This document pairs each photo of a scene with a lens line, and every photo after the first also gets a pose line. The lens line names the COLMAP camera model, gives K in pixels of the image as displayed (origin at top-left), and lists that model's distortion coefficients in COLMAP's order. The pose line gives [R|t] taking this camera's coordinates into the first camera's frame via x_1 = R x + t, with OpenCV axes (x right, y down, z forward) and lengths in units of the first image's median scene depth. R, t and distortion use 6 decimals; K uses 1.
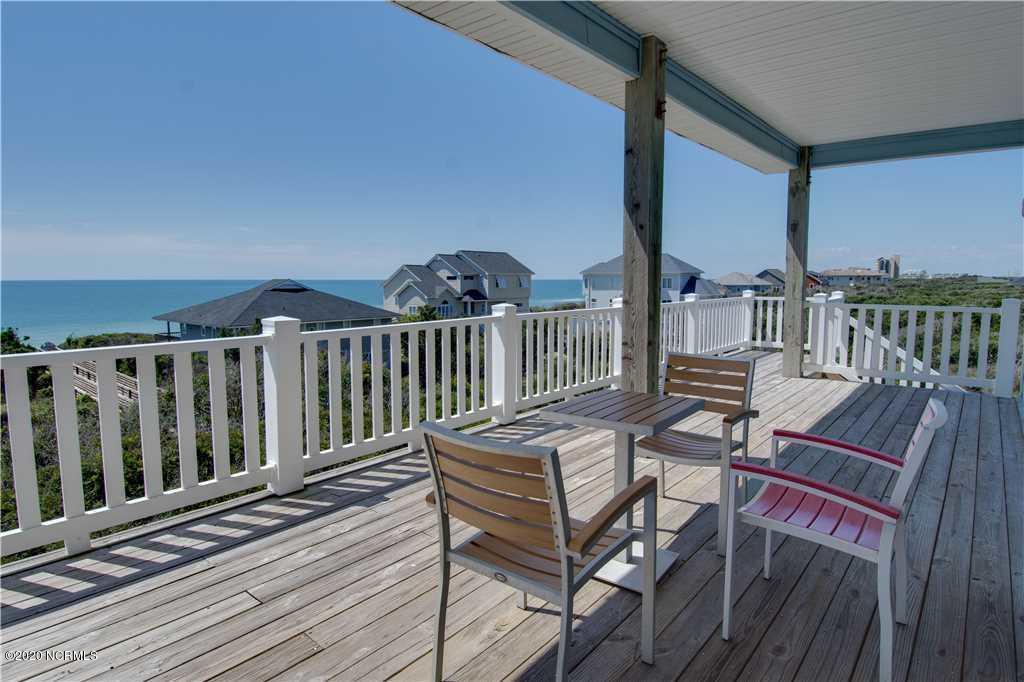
lens RADIAL K [[539.8, 0, 515.0], [0, 539.8, 332.4], [0, 0, 1]] dist [0.034096, -0.038243]
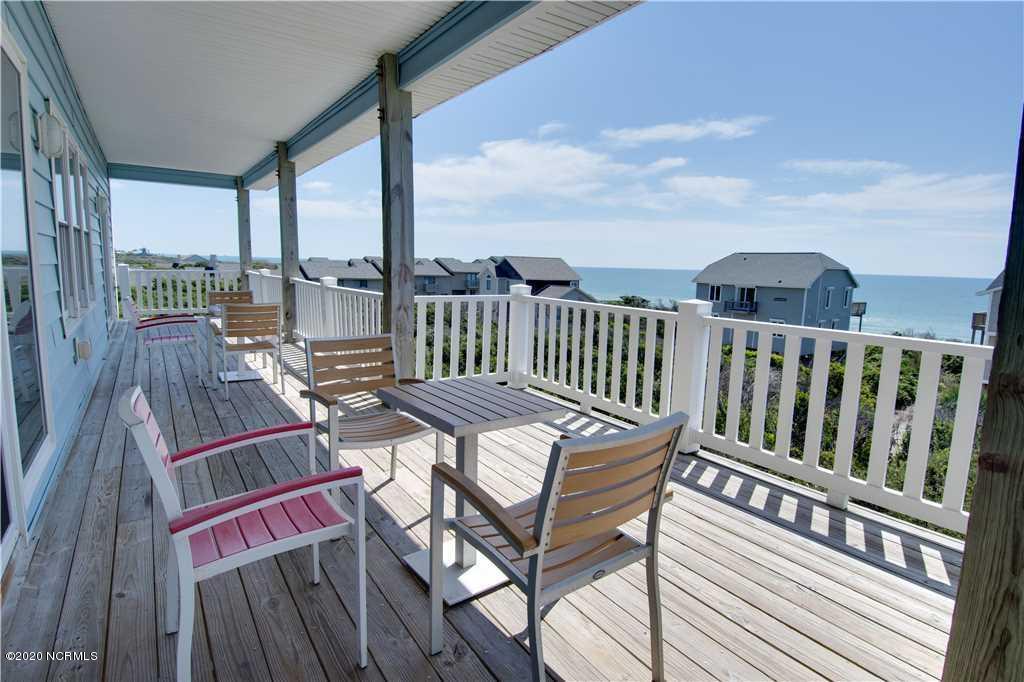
lens RADIAL K [[539.8, 0, 503.2], [0, 539.8, 326.0], [0, 0, 1]] dist [0.034096, -0.038243]
pose [[-0.275988, 0.094855, -0.956469, 0.427259], [-0.115161, 0.984687, 0.130883, -0.038649], [0.954237, 0.146270, -0.260838, 0.527174]]
